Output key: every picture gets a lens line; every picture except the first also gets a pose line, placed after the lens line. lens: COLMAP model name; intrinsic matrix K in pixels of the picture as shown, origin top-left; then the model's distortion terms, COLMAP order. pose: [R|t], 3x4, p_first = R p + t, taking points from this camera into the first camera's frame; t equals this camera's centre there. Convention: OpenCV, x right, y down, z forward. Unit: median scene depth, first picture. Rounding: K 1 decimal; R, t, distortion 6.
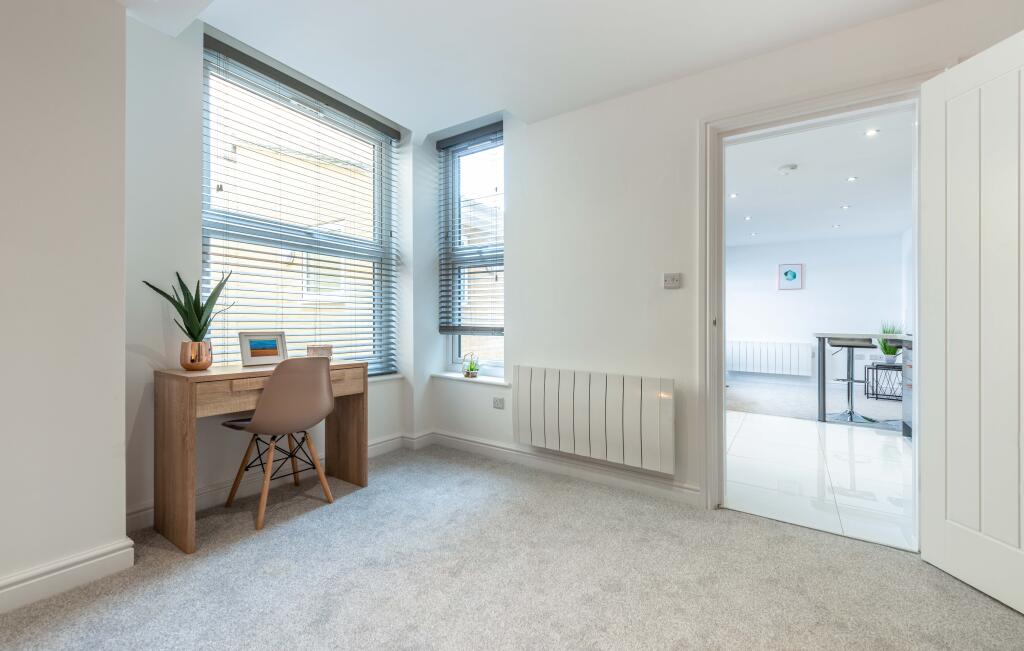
lens RADIAL K [[417.6, 0, 512.0], [0, 417.6, 325.5], [0, 0, 1]] dist [0.000370, -0.000156]
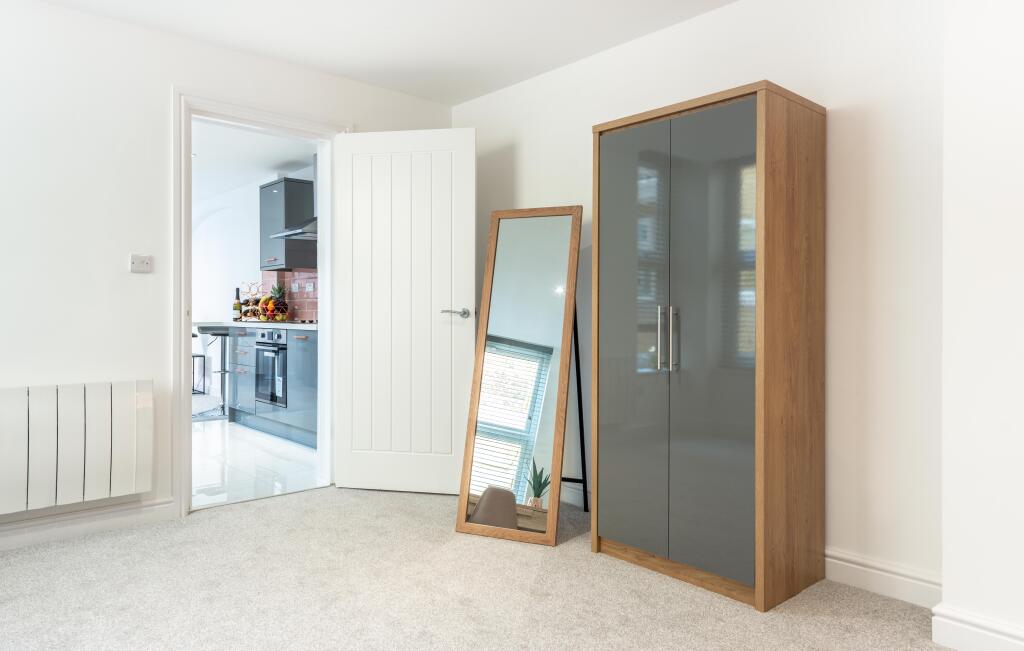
lens RADIAL K [[649.4, 0, 512.0], [0, 649.4, 325.5], [0, 0, 1]] dist [0.001480, 0.000624]
pose [[0.220017, -0.024395, 0.975191, -0.742243], [-0.000976, 0.999681, 0.025228, -0.017231], [-0.975496, -0.006502, 0.219923, -0.015131]]
